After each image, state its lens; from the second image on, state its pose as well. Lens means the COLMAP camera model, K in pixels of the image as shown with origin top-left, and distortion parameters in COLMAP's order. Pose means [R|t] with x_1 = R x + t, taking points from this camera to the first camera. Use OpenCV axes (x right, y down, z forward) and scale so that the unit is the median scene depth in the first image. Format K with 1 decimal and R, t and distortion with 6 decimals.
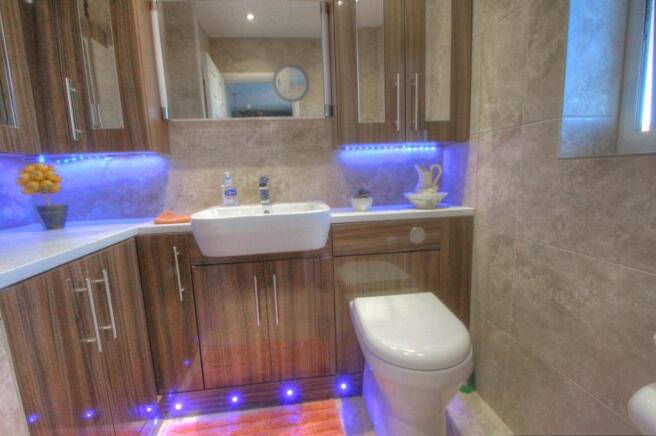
lens RADIAL K [[301.8, 0, 328.0], [0, 301.8, 218.0], [0, 0, 1]] dist [-0.000058, -0.011106]
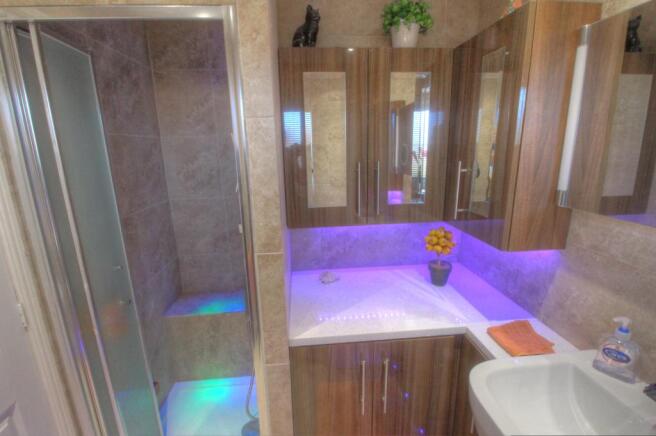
lens RADIAL K [[301.8, 0, 328.0], [0, 301.8, 218.0], [0, 0, 1]] dist [-0.000058, -0.011106]
pose [[-0.039007, 0.264026, -0.963726, 0.153169], [-0.125183, 0.955571, 0.266859, -0.429892], [0.991367, 0.131051, -0.004222, 0.504245]]
